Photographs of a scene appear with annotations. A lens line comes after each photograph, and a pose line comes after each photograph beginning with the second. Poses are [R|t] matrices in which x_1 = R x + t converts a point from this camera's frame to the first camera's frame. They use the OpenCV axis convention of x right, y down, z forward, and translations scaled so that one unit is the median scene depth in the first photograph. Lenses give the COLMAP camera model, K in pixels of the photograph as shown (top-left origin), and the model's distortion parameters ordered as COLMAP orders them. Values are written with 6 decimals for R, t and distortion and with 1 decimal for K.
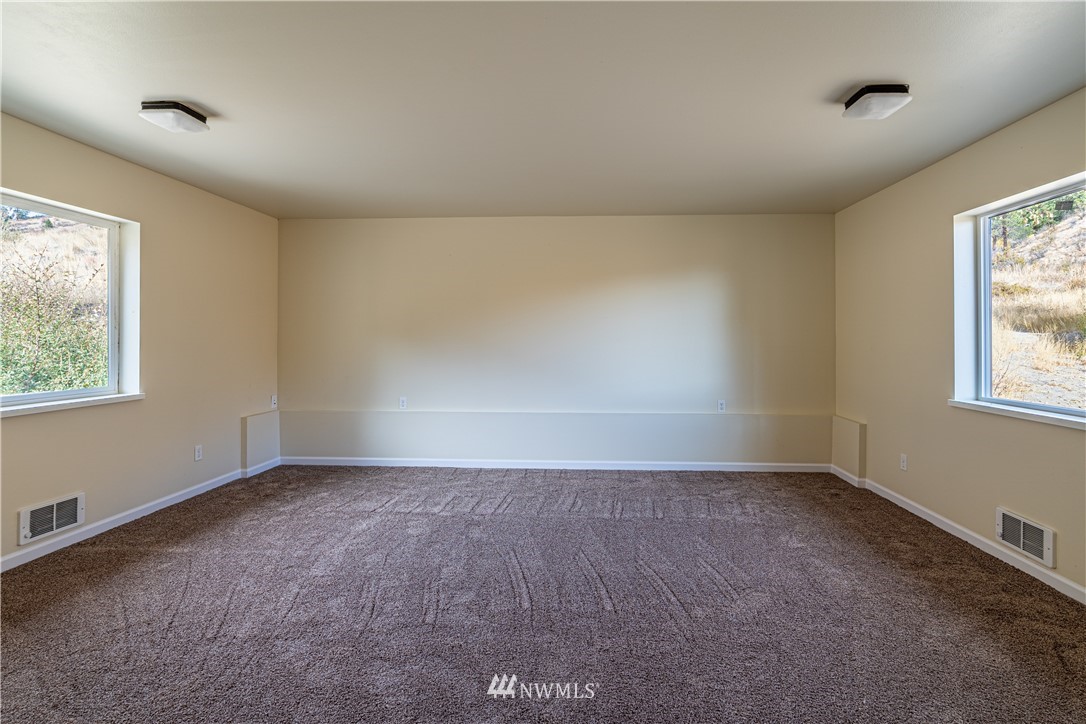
lens RADIAL K [[526.9, 0, 552.7], [0, 526.9, 333.1], [0, 0, 1]] dist [-0.002934, 0.002427]
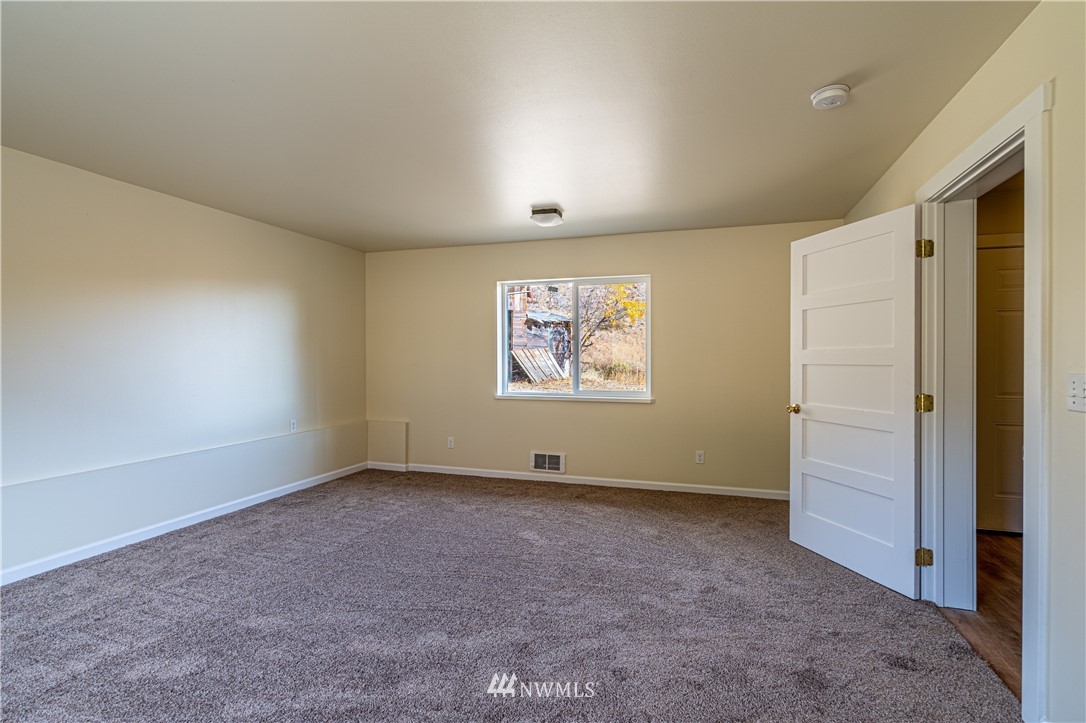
lens RADIAL K [[526.9, 0, 543.2], [0, 526.9, 362.5], [0, 0, 1]] dist [-0.002934, 0.002427]
pose [[0.247914, -0.009761, 0.968733, -0.695523], [-0.013343, 0.999820, 0.013489, 0.001358], [-0.968690, -0.016270, 0.247739, 0.411405]]
